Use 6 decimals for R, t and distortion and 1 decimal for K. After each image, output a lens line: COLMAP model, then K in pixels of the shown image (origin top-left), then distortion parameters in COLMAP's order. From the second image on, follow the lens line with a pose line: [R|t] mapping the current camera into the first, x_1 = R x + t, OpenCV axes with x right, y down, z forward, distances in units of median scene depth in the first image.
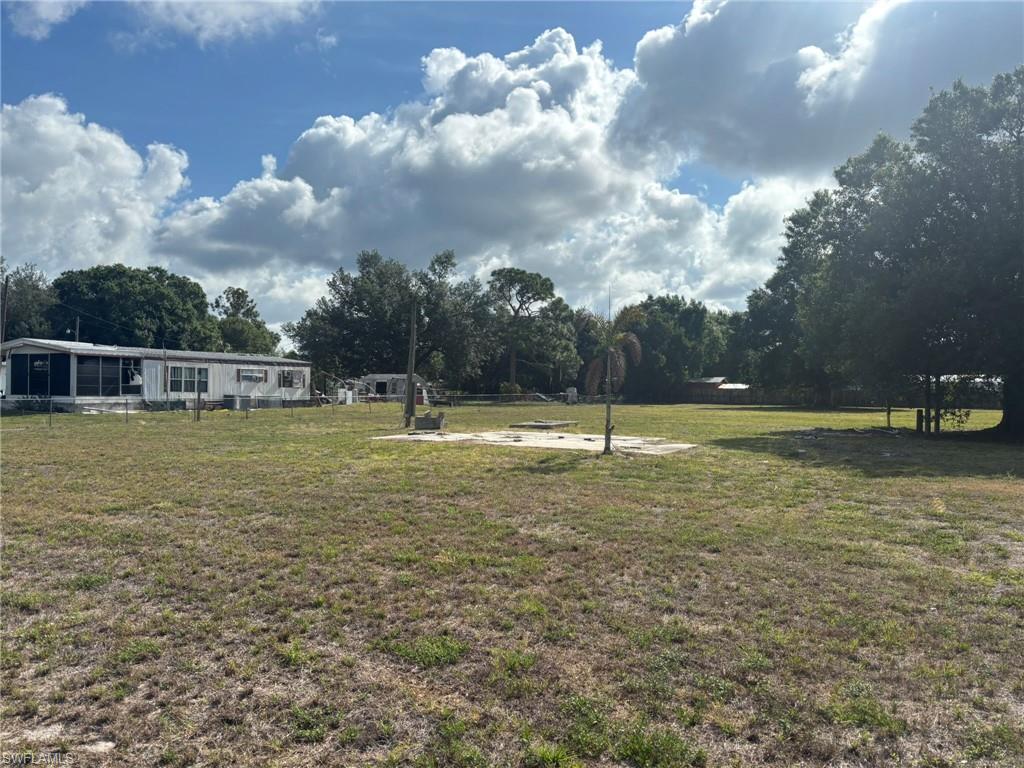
lens RADIAL K [[762.8, 0, 509.3], [0, 762.8, 383.8], [0, 0, 1]] dist [0.031041, -0.033386]
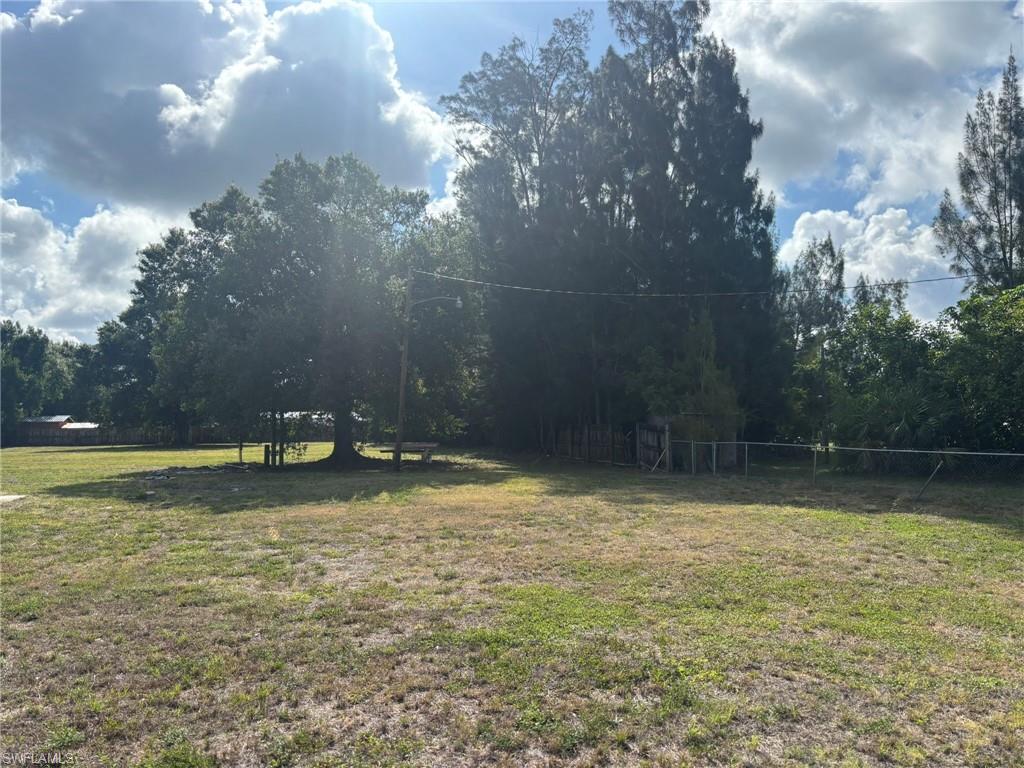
lens RADIAL K [[762.8, 0, 512.9], [0, 762.8, 374.3], [0, 0, 1]] dist [0.031041, -0.033386]
pose [[0.708402, 0.028754, 0.705224, 0.018107], [0.012579, 0.998497, -0.053347, -0.003535], [-0.705697, 0.046662, 0.706975, -0.010325]]
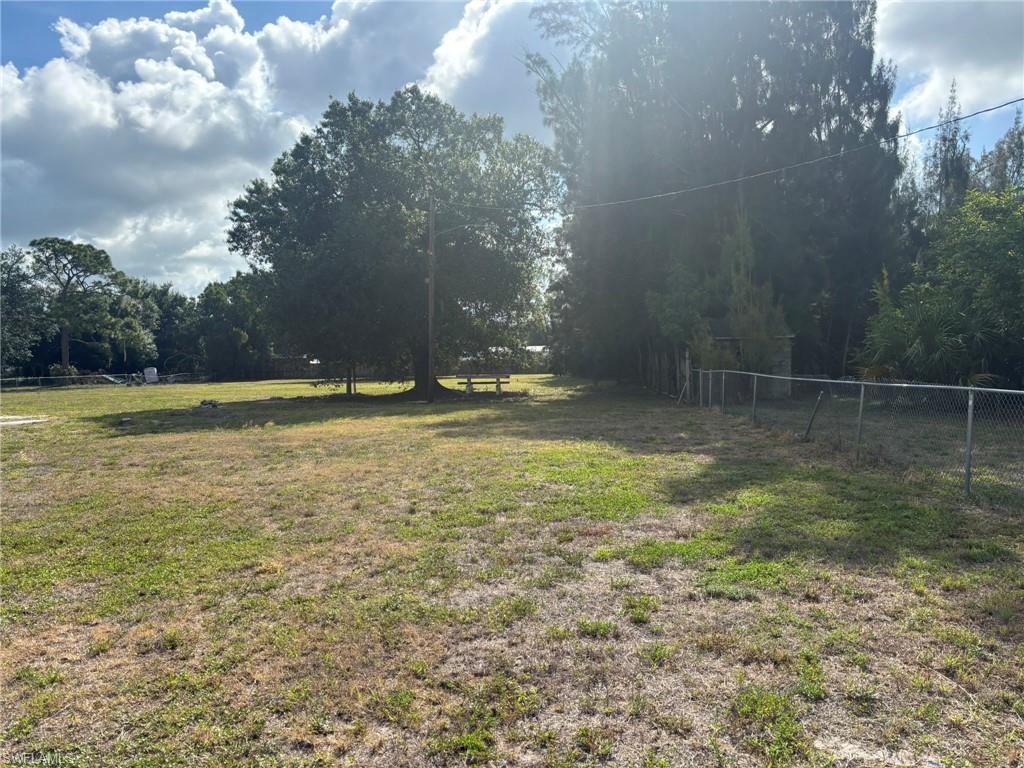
lens RADIAL K [[762.8, 0, 512.1], [0, 762.8, 384.6], [0, 0, 1]] dist [0.031041, -0.033386]
pose [[0.910561, -0.043164, 0.411115, 0.298368], [0.029979, 0.998810, 0.038468, 0.008590], [-0.412286, -0.022703, 0.910772, -0.160385]]
